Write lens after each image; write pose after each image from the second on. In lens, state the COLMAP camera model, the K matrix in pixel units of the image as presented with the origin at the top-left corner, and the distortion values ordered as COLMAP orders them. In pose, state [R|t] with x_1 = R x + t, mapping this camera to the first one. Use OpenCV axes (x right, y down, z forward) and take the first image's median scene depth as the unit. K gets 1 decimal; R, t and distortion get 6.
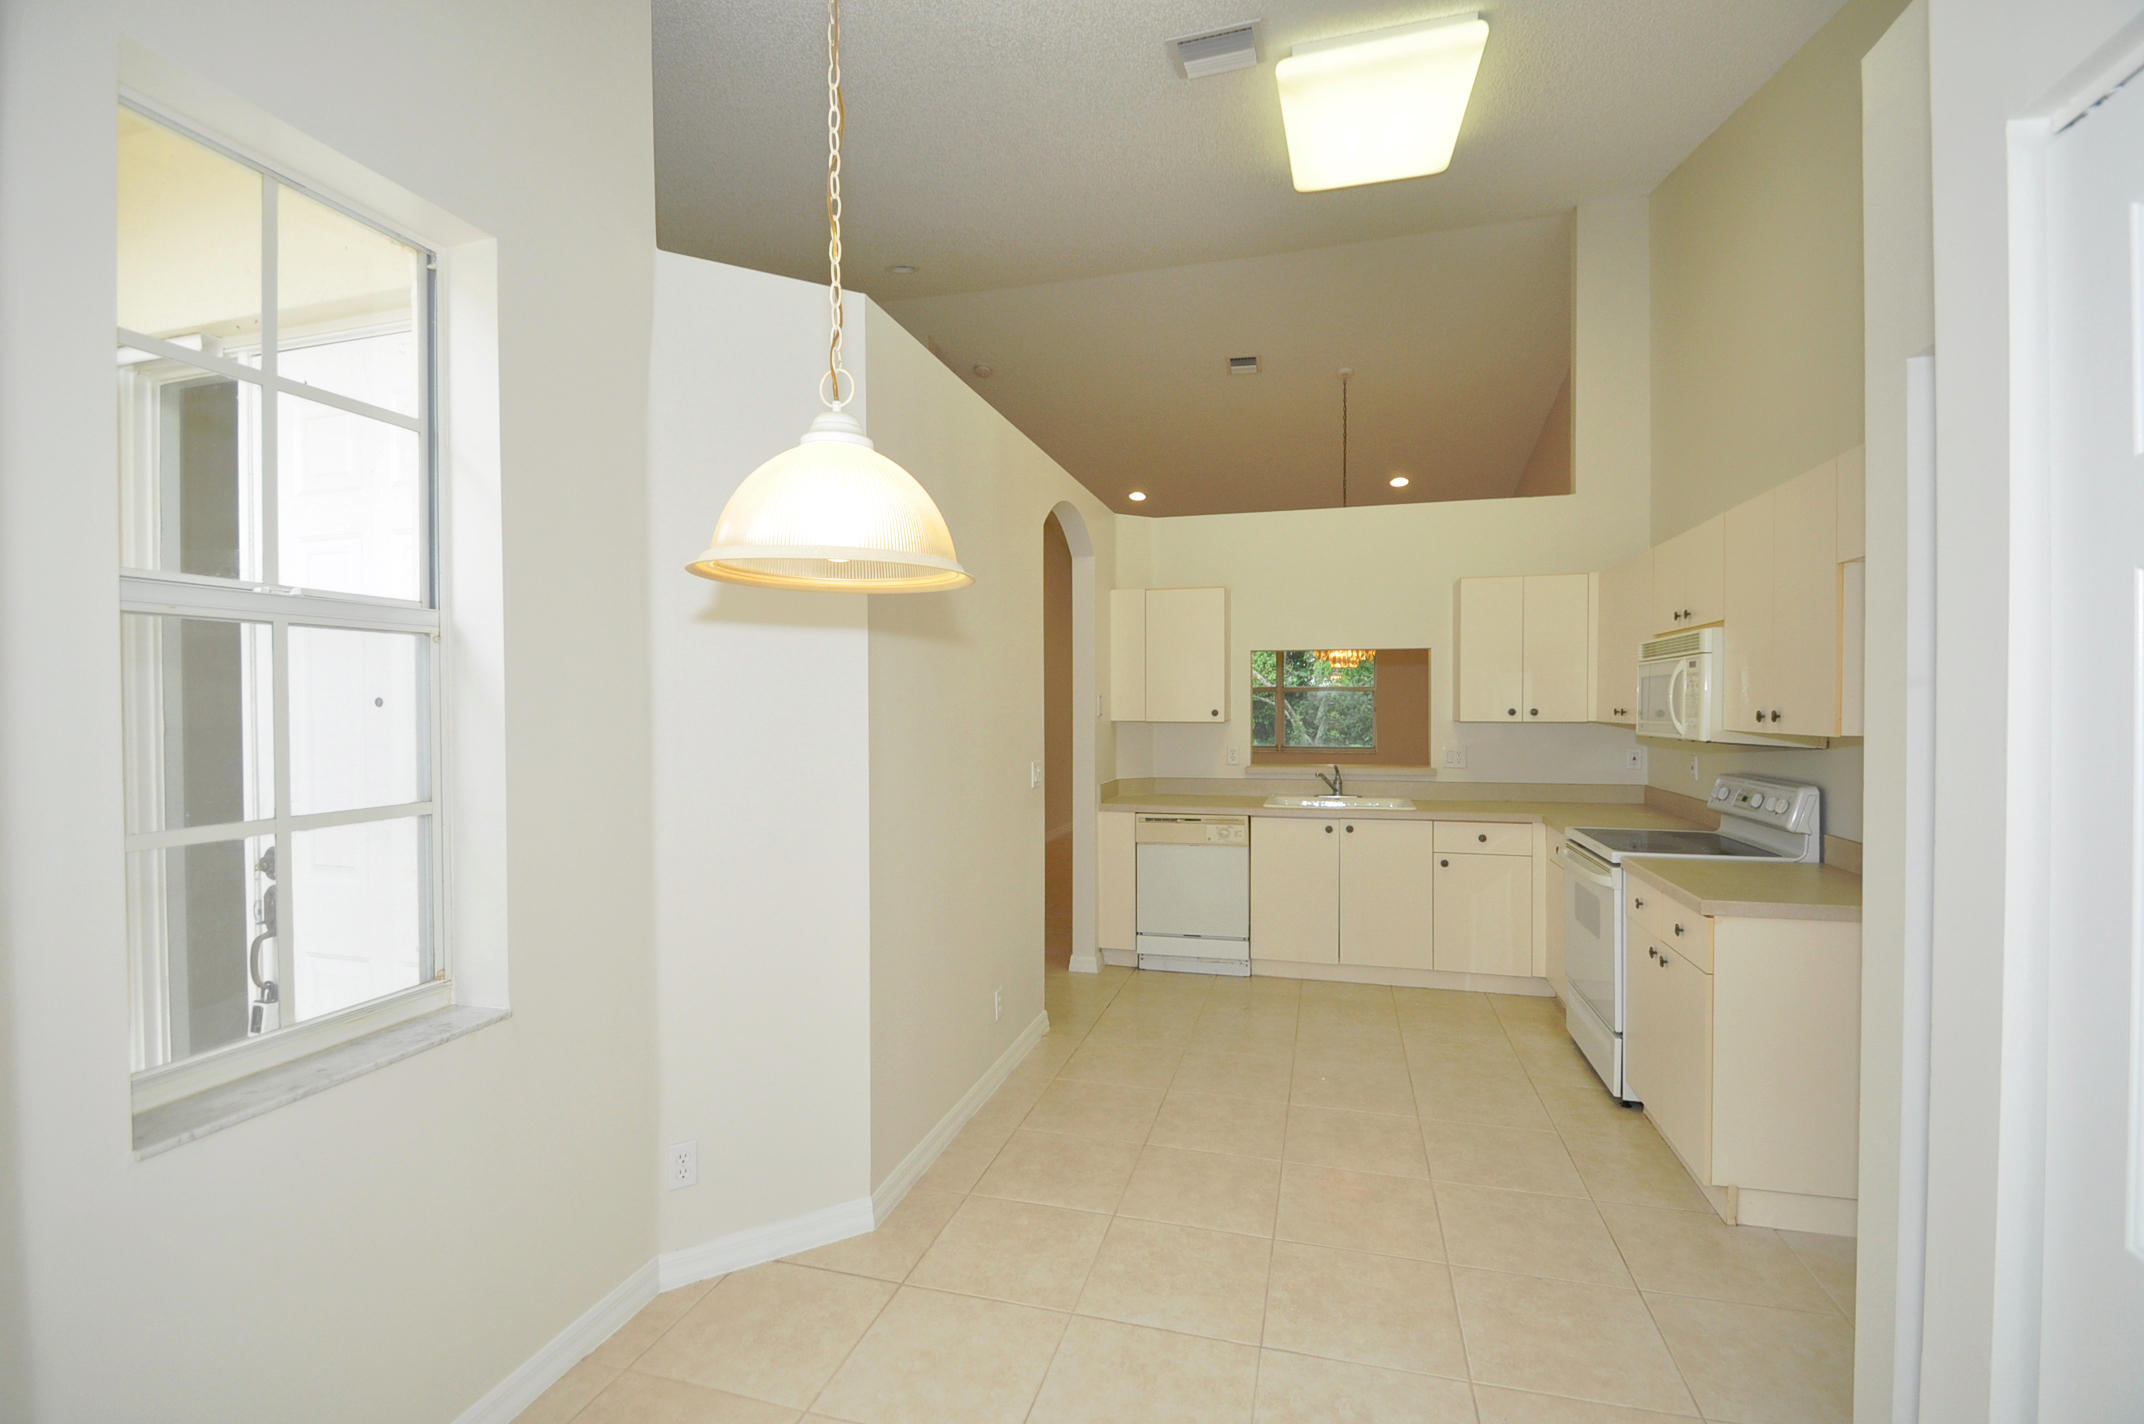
lens RADIAL K [[931.2, 0, 1104.0], [0, 931.2, 705.6], [0, 0, 1]] dist [-0.004161, -0.005003]
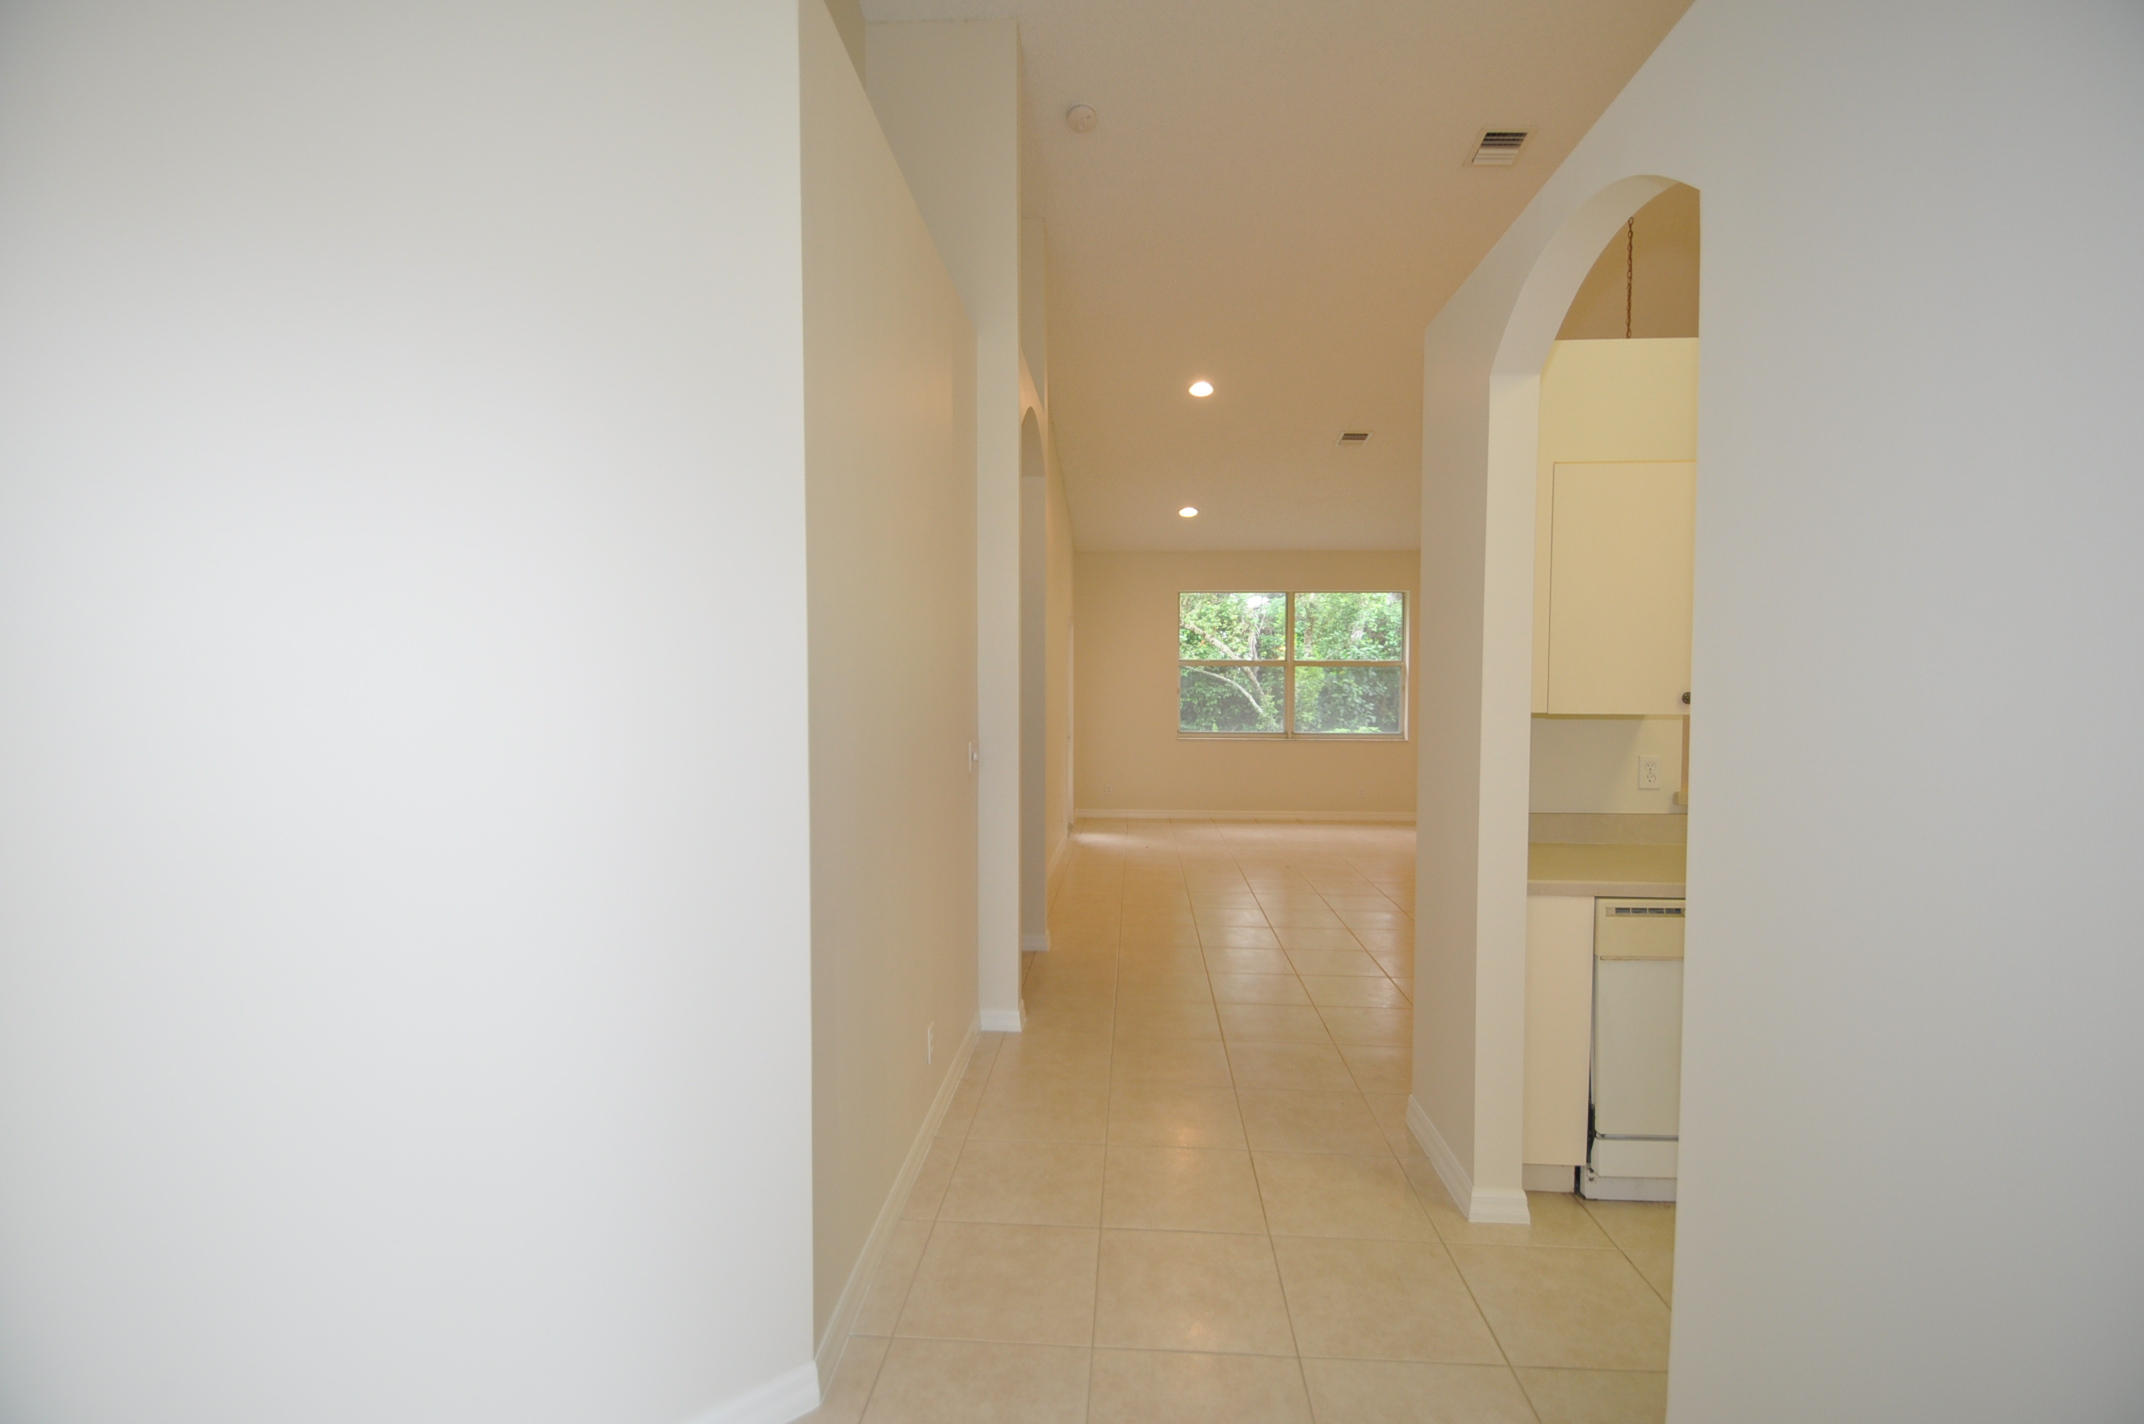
lens RADIAL K [[931.2, 0, 1098.8], [0, 931.2, 714.0], [0, 0, 1]] dist [-0.004161, -0.005003]
pose [[0.985132, 0.006736, 0.171664, -0.323590], [-0.014183, 0.999009, 0.042190, -0.000810], [-0.171210, -0.043998, 0.984252, 0.572036]]
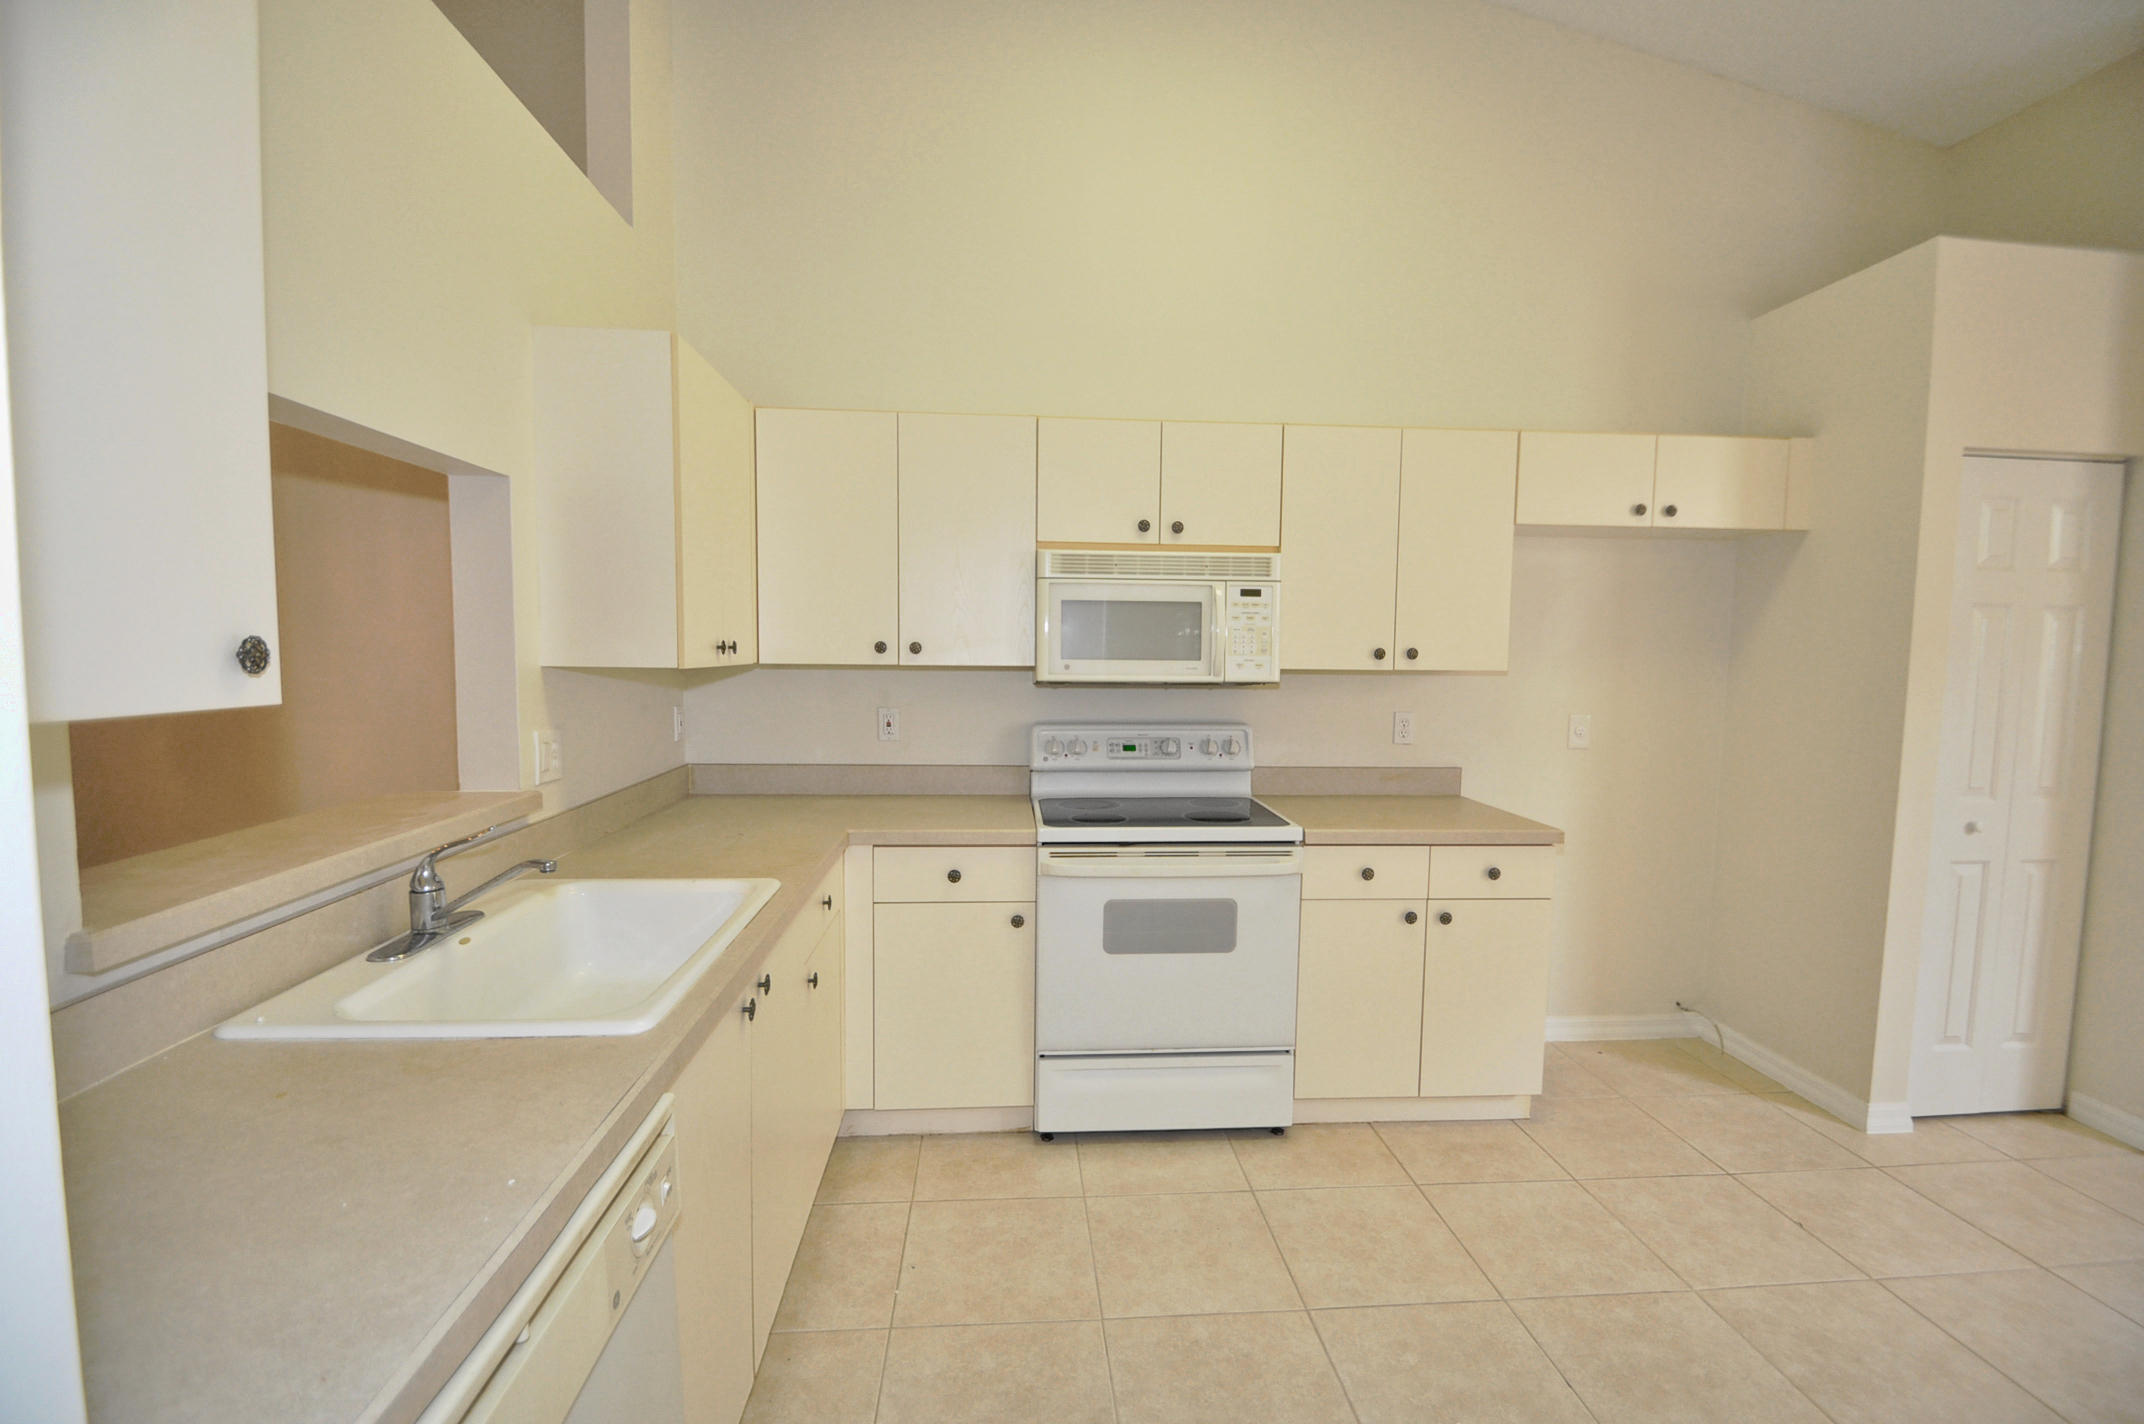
lens RADIAL K [[931.2, 0, 1078.0], [0, 931.2, 714.3], [0, 0, 1]] dist [-0.004161, -0.005003]
pose [[-0.308032, -0.071274, 0.948702, -0.091917], [-0.012048, 0.997402, 0.071021, 0.005235], [-0.951300, 0.010447, -0.308091, 0.971691]]
